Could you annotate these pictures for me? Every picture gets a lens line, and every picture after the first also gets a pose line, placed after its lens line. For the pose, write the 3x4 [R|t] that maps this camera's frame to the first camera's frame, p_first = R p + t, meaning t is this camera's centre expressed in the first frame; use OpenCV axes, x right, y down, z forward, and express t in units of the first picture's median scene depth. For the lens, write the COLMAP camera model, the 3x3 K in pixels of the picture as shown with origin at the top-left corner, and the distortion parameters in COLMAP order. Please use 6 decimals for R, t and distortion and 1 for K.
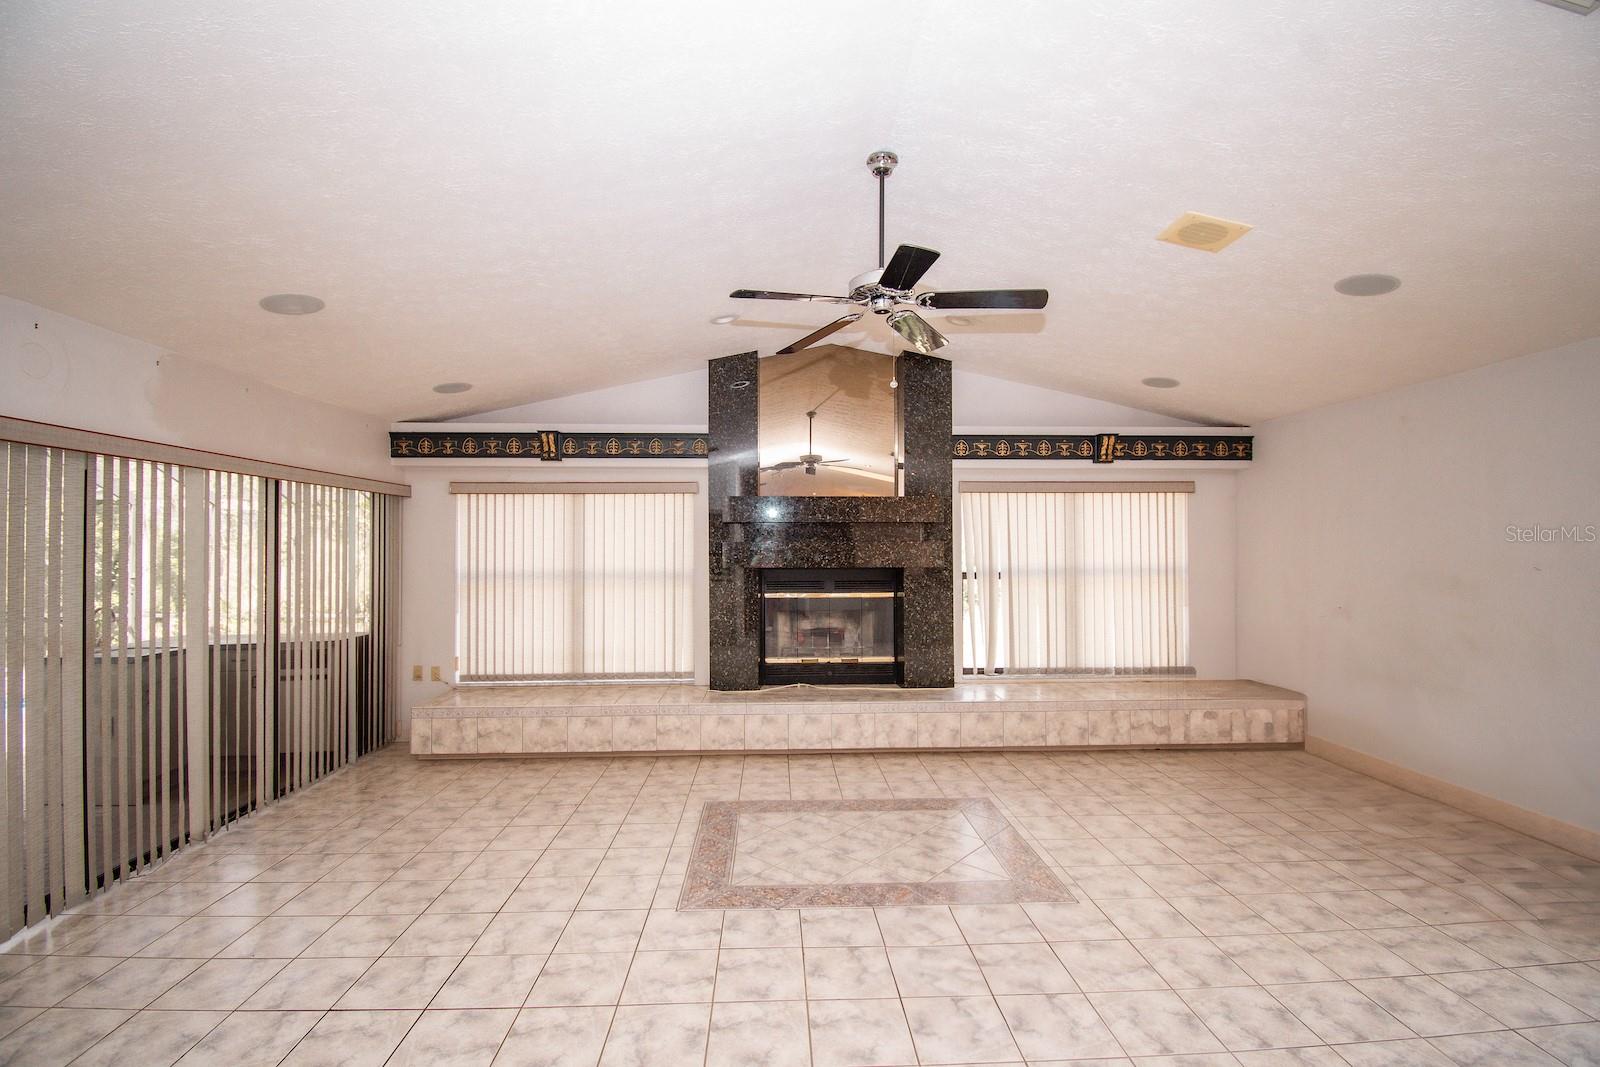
lens RADIAL K [[685.8, 0, 793.3], [0, 685.8, 551.6], [0, 0, 1]] dist [0.014321, 0.000046]
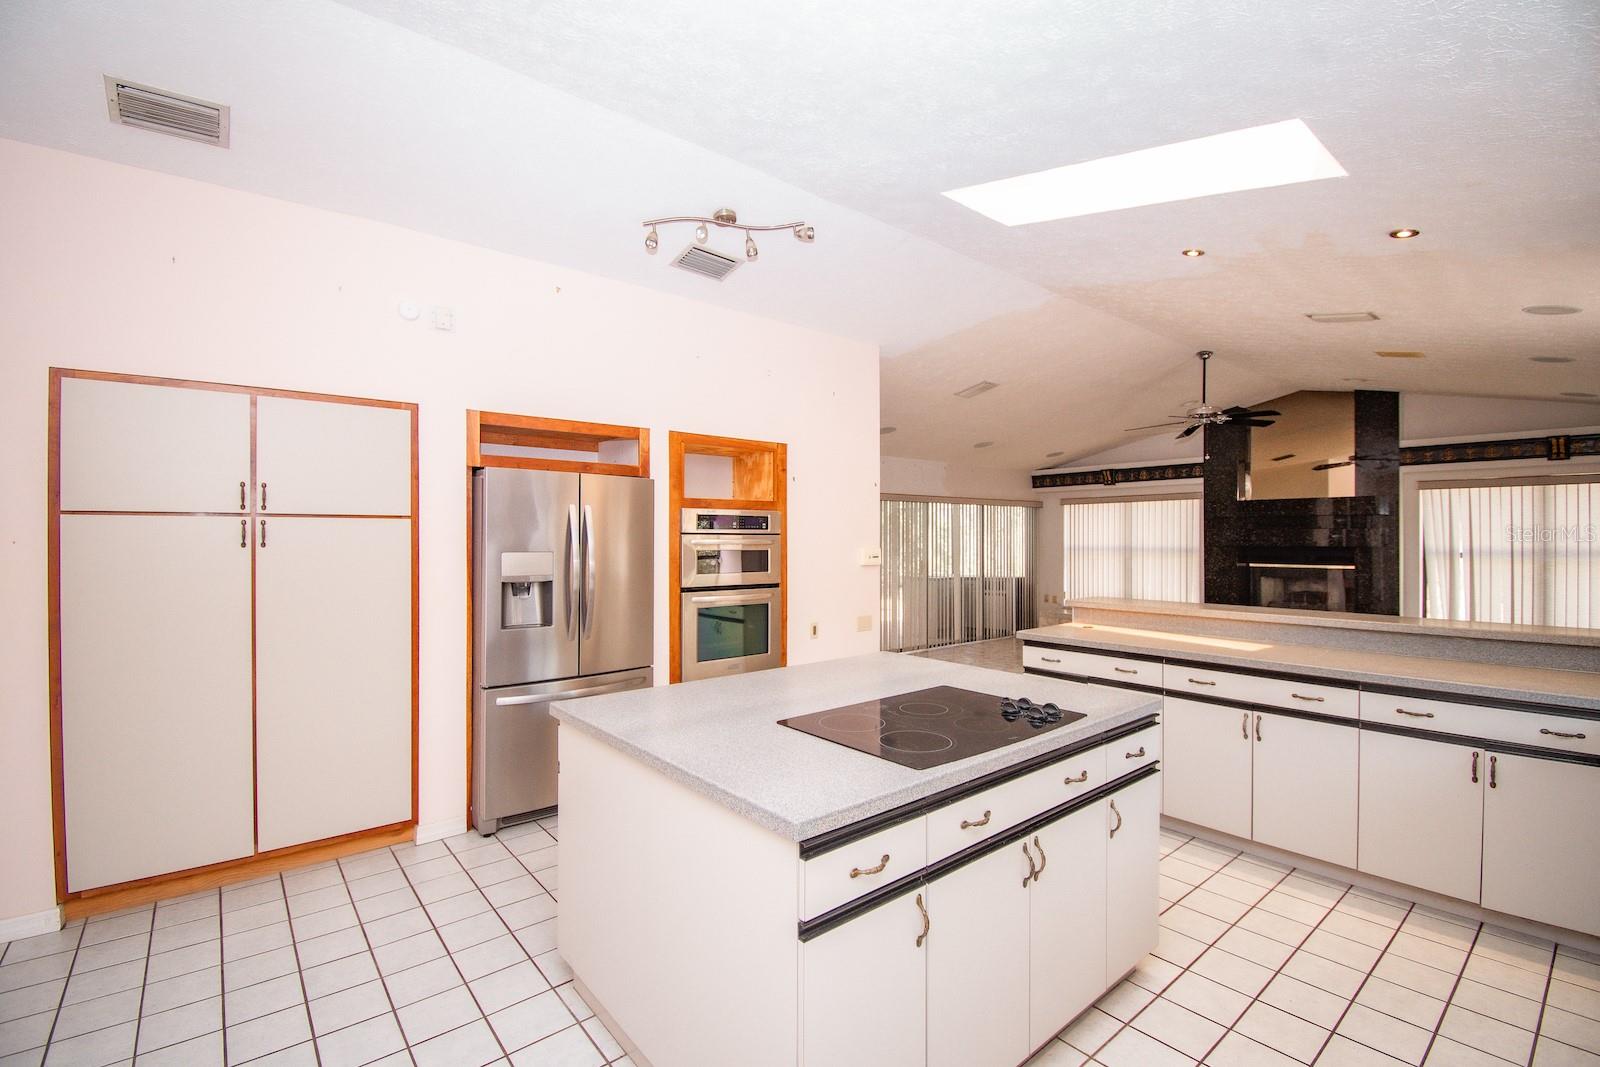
lens RADIAL K [[713.7, 0, 800.0], [0, 713.7, 533.5], [0, 0, 1]] dist [0.041799, -0.000089]
pose [[0.617622, -0.003568, -0.786467, 0.639594], [-0.031933, 0.999051, -0.029609, 0.079041], [0.785827, 0.043401, 0.616922, -0.816008]]
